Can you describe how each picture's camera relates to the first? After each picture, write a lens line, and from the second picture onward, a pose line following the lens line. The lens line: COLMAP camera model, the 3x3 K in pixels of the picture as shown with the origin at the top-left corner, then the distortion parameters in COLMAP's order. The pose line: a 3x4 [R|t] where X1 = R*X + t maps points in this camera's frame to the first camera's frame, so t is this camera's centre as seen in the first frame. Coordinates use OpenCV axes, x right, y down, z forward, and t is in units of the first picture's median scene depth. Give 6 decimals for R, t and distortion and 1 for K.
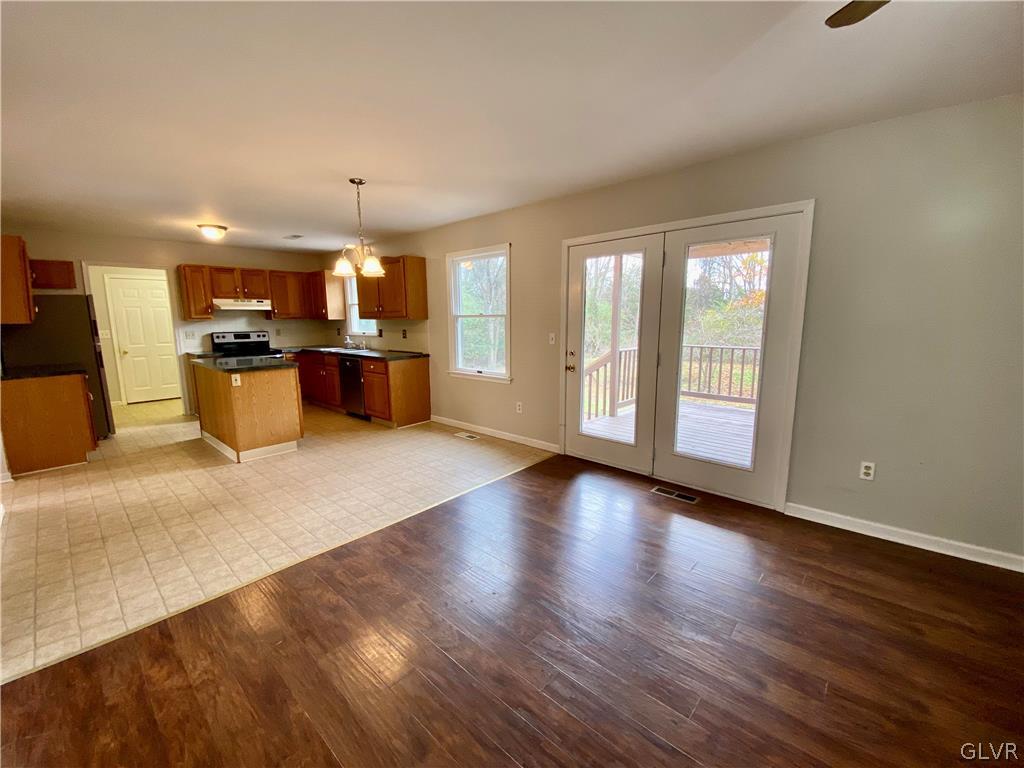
lens RADIAL K [[413.5, 0, 512.0], [0, 413.5, 384.0], [0, 0, 1]] dist [0.014063, -0.019427]
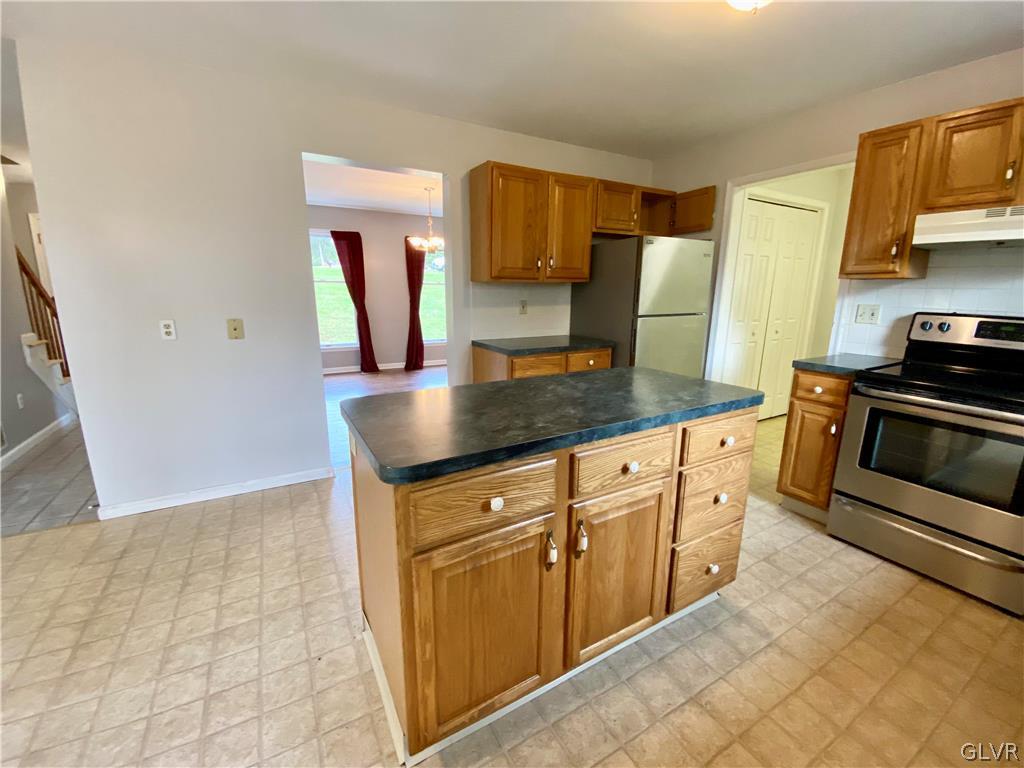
lens RADIAL K [[421.4, 0, 512.0], [0, 421.4, 384.0], [0, 0, 1]] dist [0.015962, -0.017305]
pose [[-0.319198, 0.208312, -0.924510, -0.255256], [-0.152630, 0.951507, 0.267092, -0.112008], [0.935316, 0.226363, -0.271925, 0.804790]]
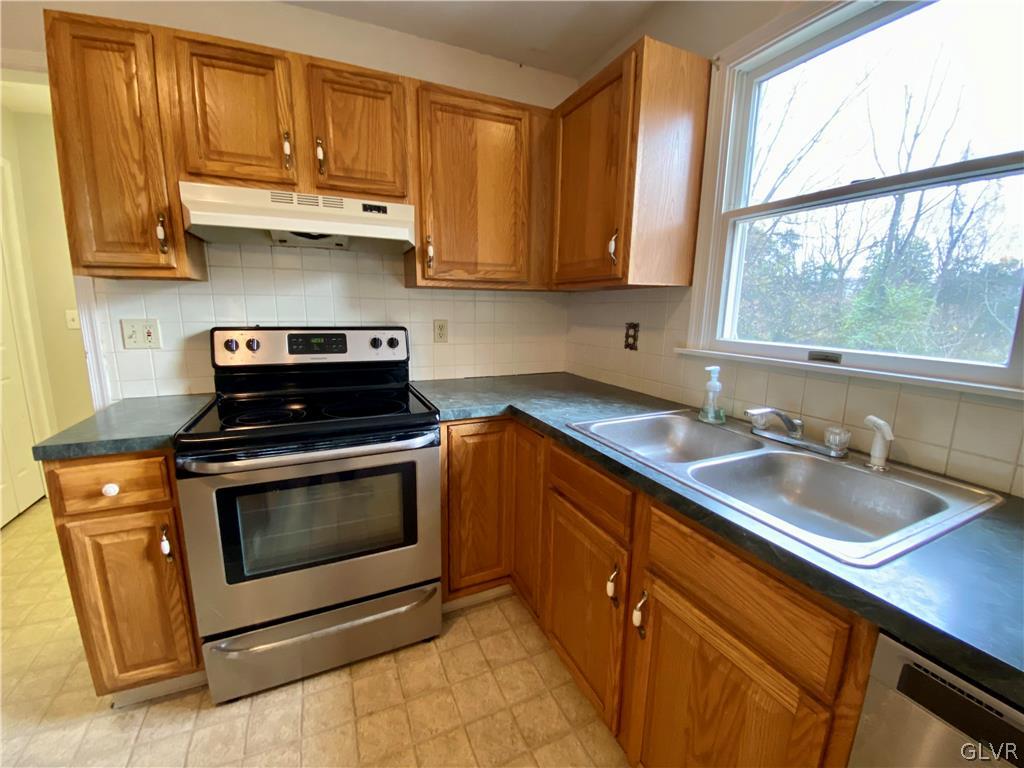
lens RADIAL K [[413.5, 0, 512.0], [0, 413.5, 384.0], [0, 0, 1]] dist [0.014063, -0.019427]
pose [[0.915012, 0.090747, -0.393088, -0.455841], [-0.081645, 0.995864, 0.039853, -0.118219], [0.395079, -0.004372, 0.918637, 0.859945]]
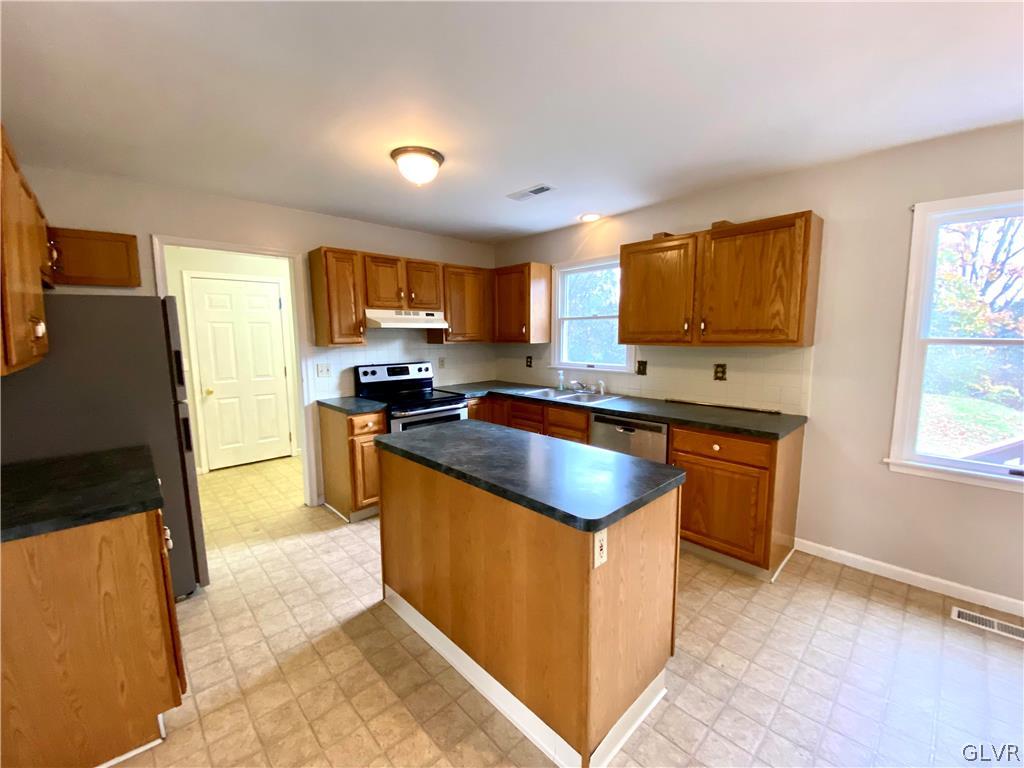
lens RADIAL K [[413.5, 0, 512.0], [0, 413.5, 384.0], [0, 0, 1]] dist [0.014063, -0.019427]
pose [[0.996794, 0.008671, -0.079534, -0.470101], [-0.011464, 0.999331, -0.034725, -0.082861], [0.079180, 0.035525, 0.996227, 0.441299]]
